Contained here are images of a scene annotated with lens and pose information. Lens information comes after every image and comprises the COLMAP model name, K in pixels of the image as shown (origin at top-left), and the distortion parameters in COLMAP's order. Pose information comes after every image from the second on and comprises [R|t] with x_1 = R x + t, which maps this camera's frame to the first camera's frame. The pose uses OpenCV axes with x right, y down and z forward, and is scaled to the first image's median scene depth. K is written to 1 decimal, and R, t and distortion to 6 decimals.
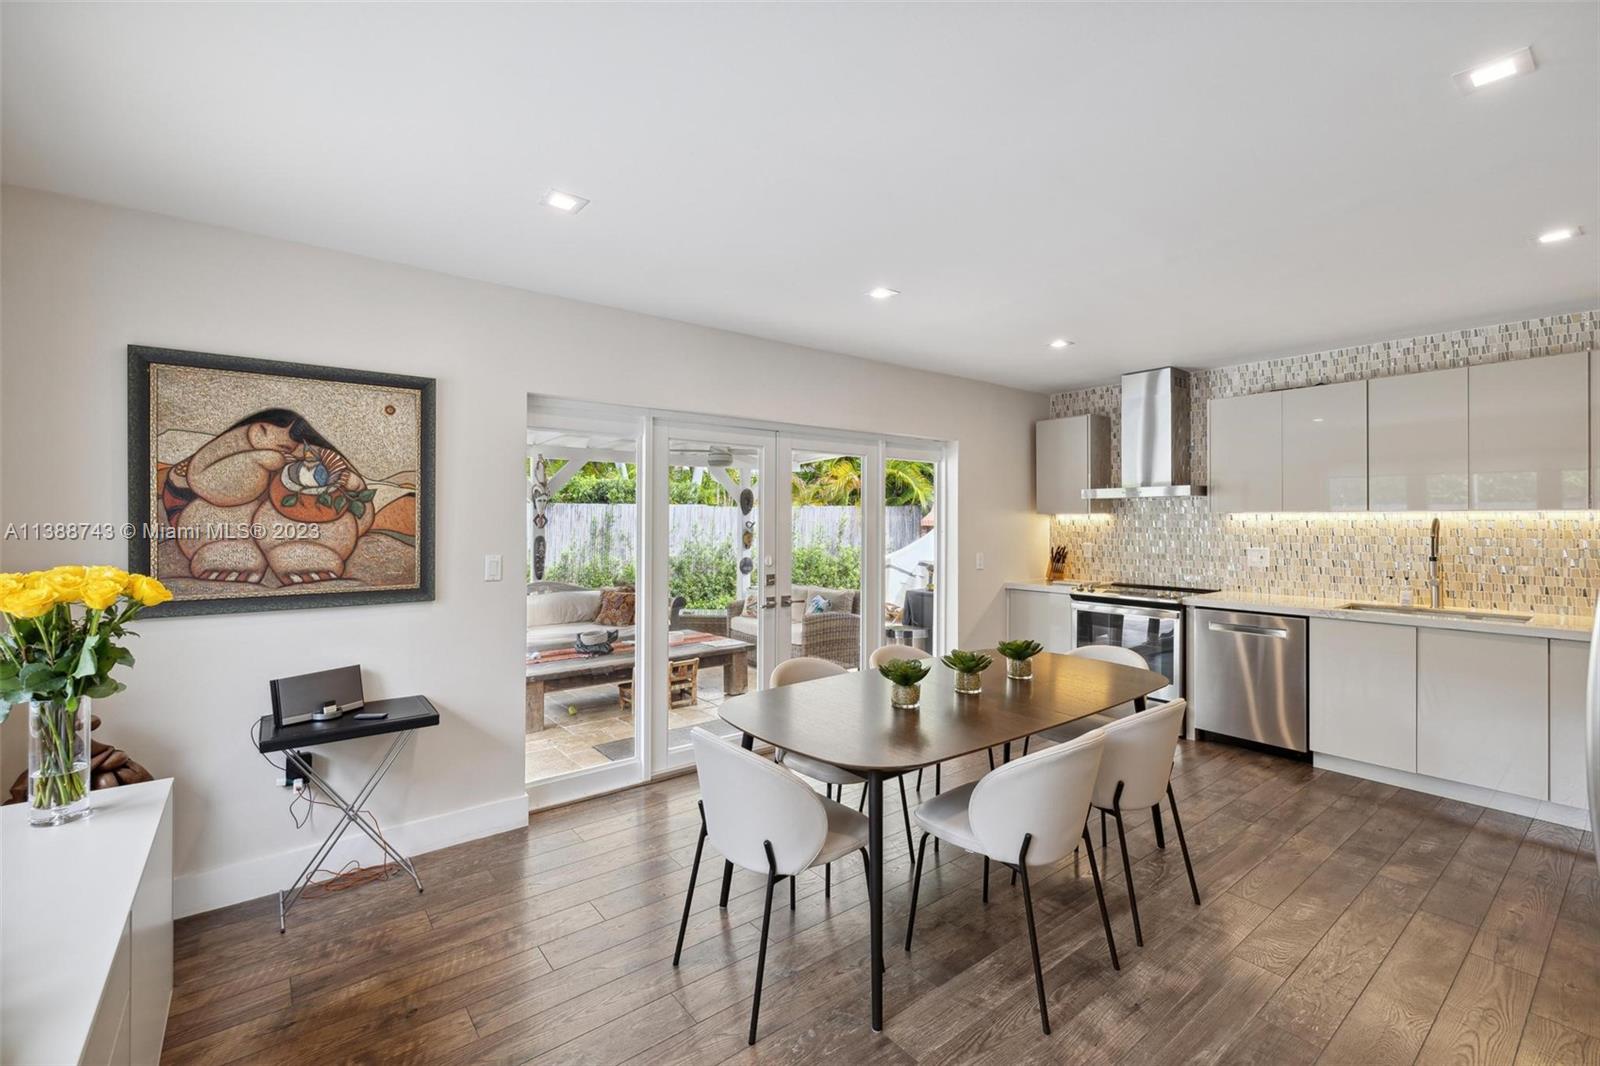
lens RADIAL K [[692.4, 0, 790.3], [0, 692.4, 523.0], [0, 0, 1]] dist [0.006802, 0.000568]
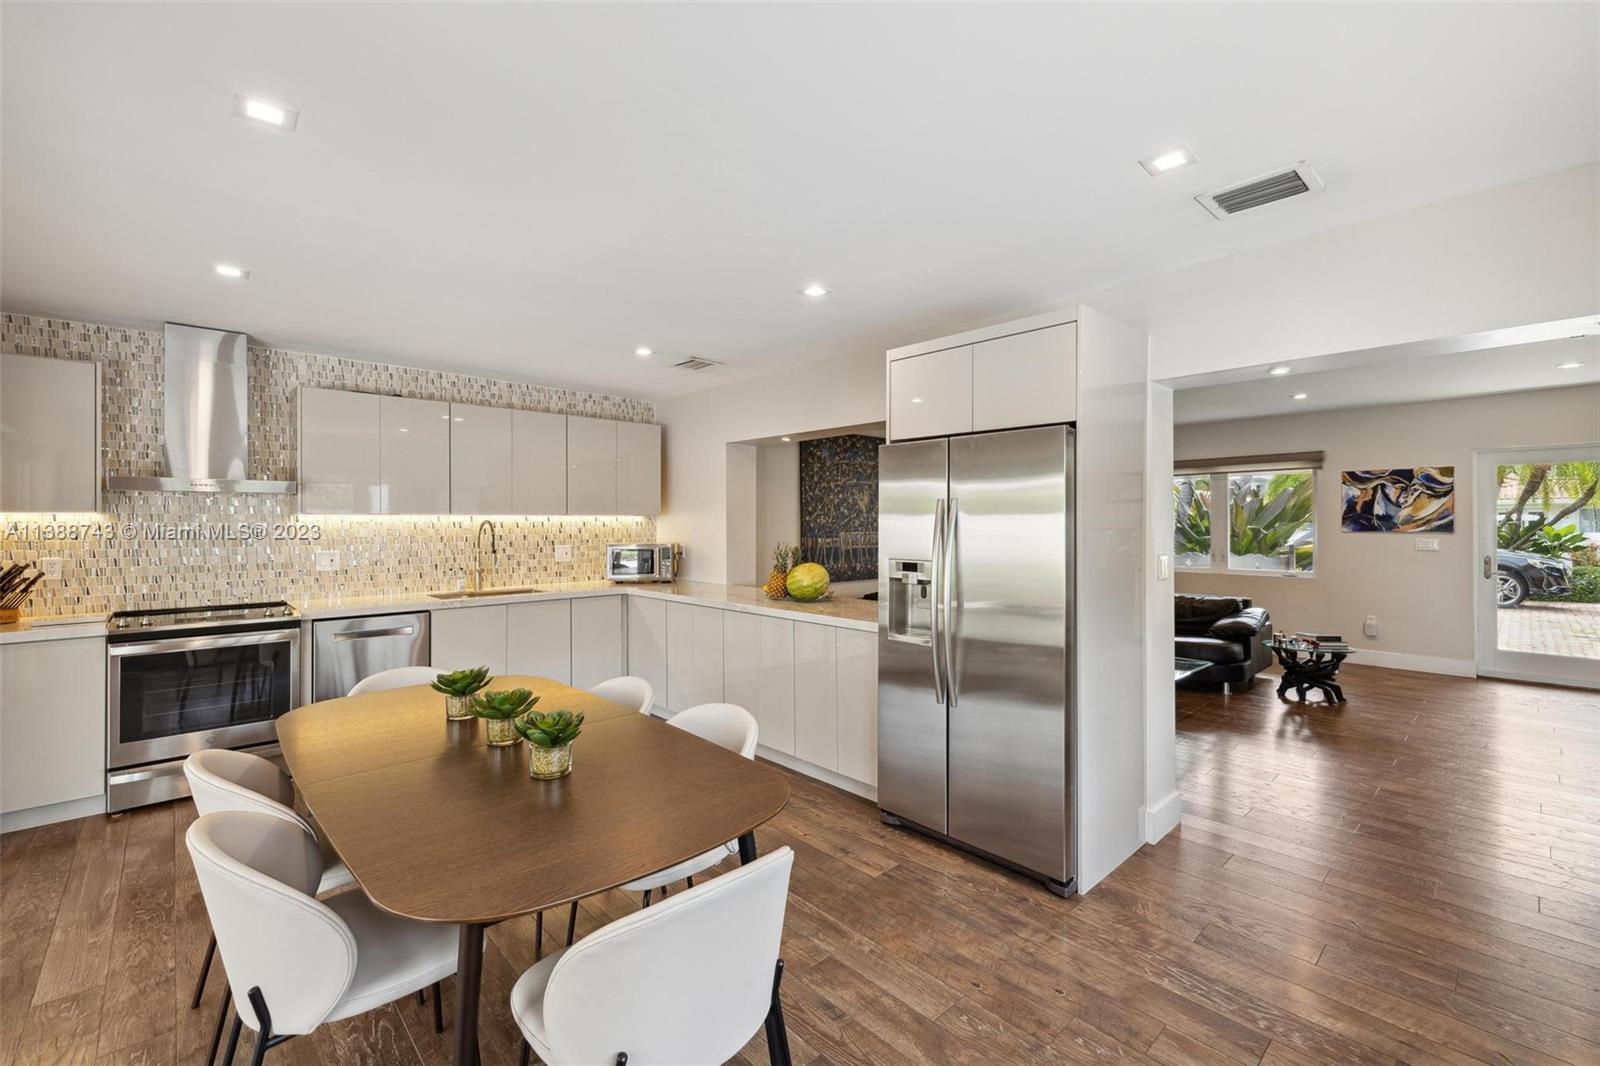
lens RADIAL K [[692.4, 0, 799.8], [0, 692.4, 519.4], [0, 0, 1]] dist [0.006802, 0.000568]
pose [[-0.092487, 0.003359, 0.995708, -0.366443], [0.005049, 0.999983, -0.002905, -0.001821], [-0.995701, 0.004759, -0.092503, 0.483782]]
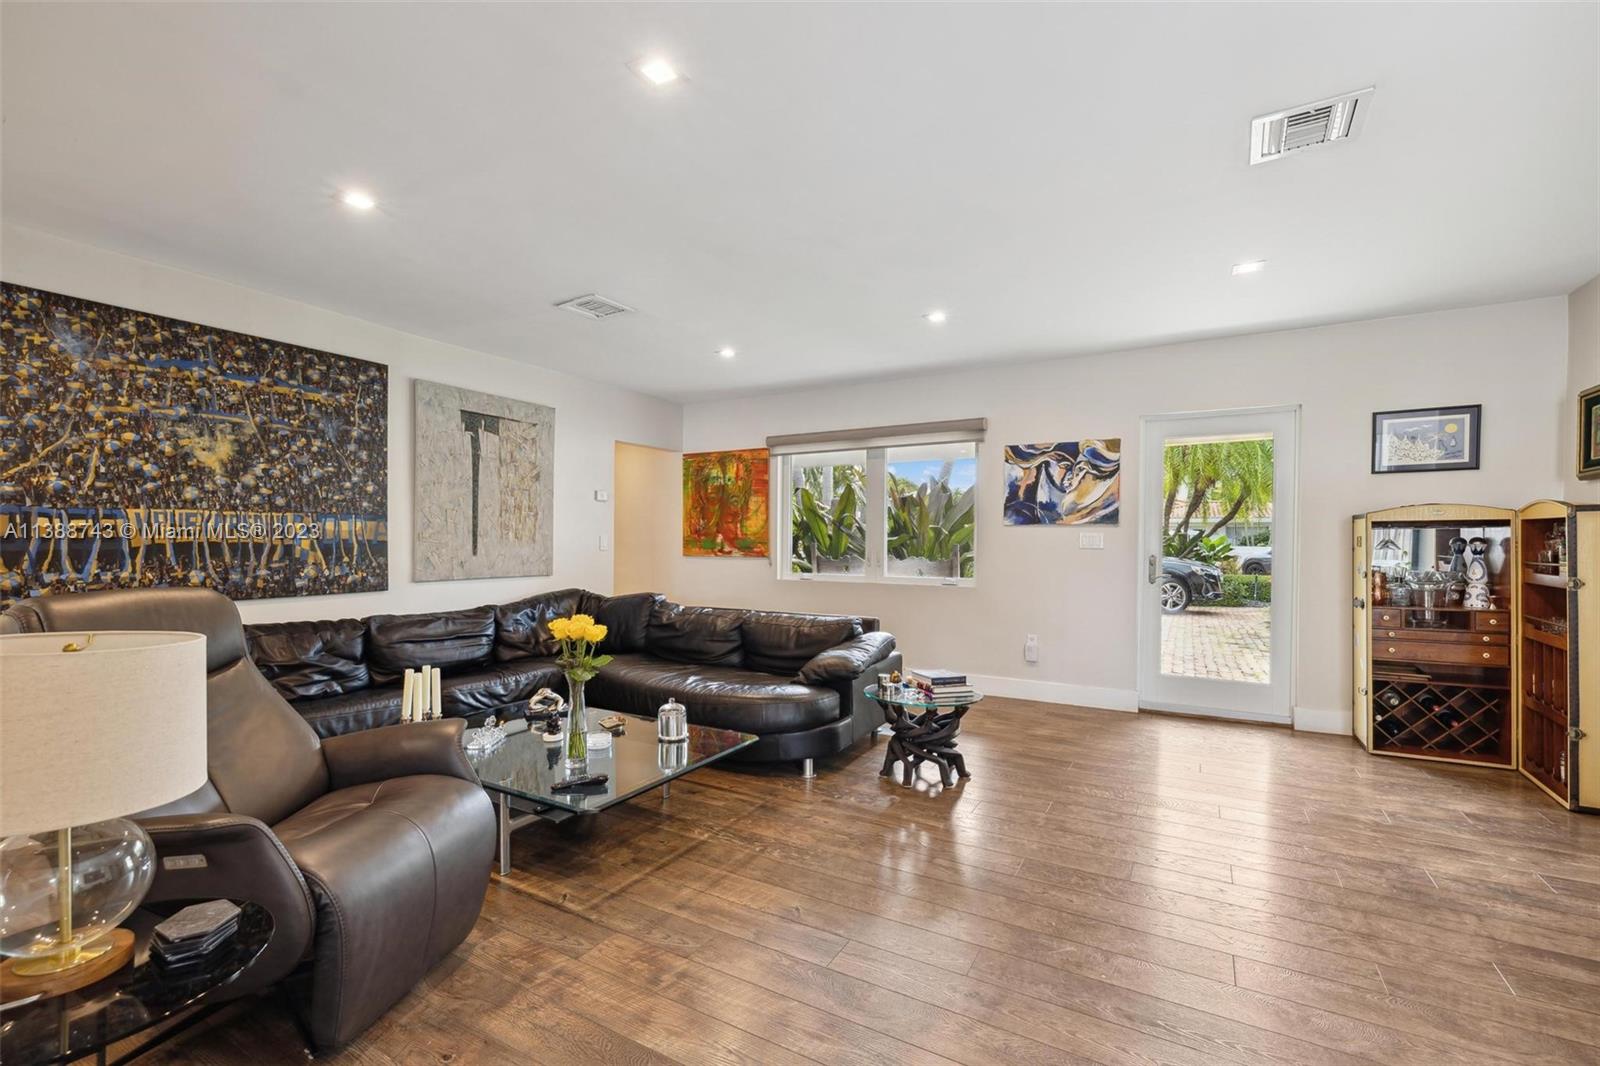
lens RADIAL K [[692.4, 0, 810.8], [0, 692.4, 545.8], [0, 0, 1]] dist [0.006802, 0.000568]
pose [[-0.387612, -0.013698, 0.921721, 0.131743], [-0.004063, 0.999905, 0.013151, 0.050014], [-0.921814, 0.001352, -0.387631, -0.134591]]
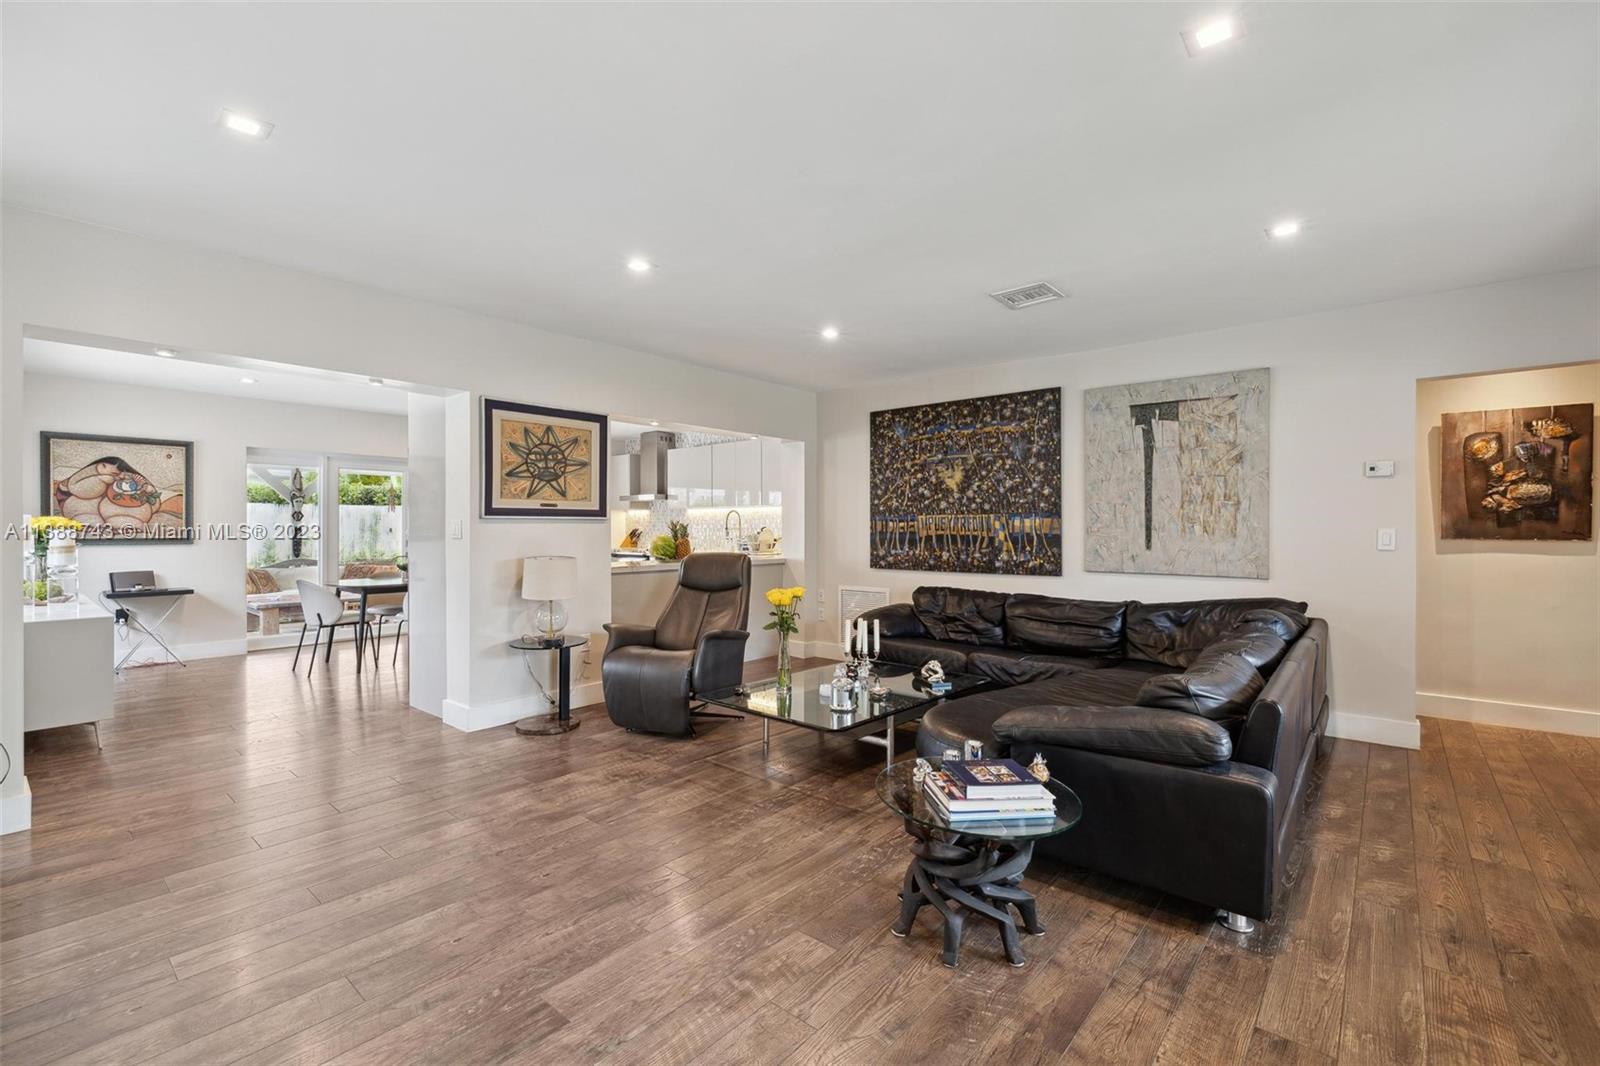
lens RADIAL K [[692.4, 0, 801.5], [0, 692.4, 530.5], [0, 0, 1]] dist [0.006802, 0.000568]
pose [[0.979284, -0.002308, 0.202479, 0.618855], [0.002405, 0.999997, -0.000232, 0.051234], [-0.202478, 0.000714, 0.979287, -1.033434]]
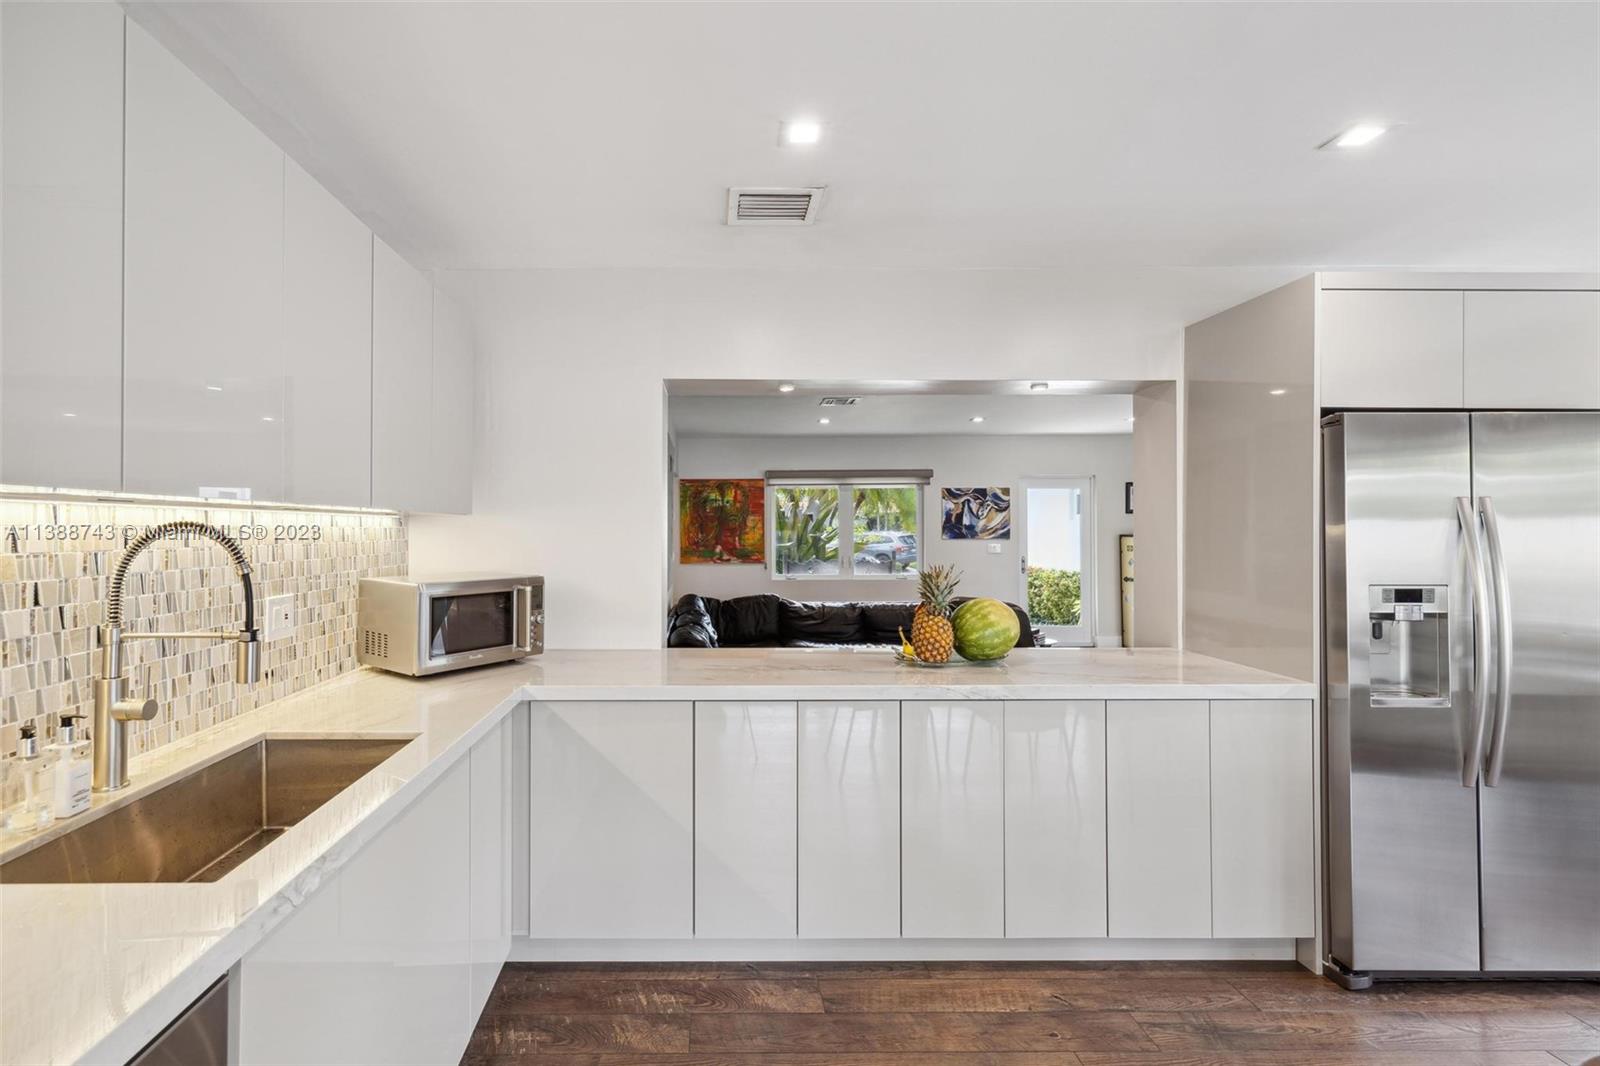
lens RADIAL K [[692.4, 0, 724.3], [0, 692.4, 537.4], [0, 0, 1]] dist [0.006802, 0.000568]
pose [[-0.796906, -0.005741, 0.604076, 0.443753], [0.002904, 0.999907, 0.013334, -0.002357], [-0.604097, 0.012380, -0.796815, 0.989651]]
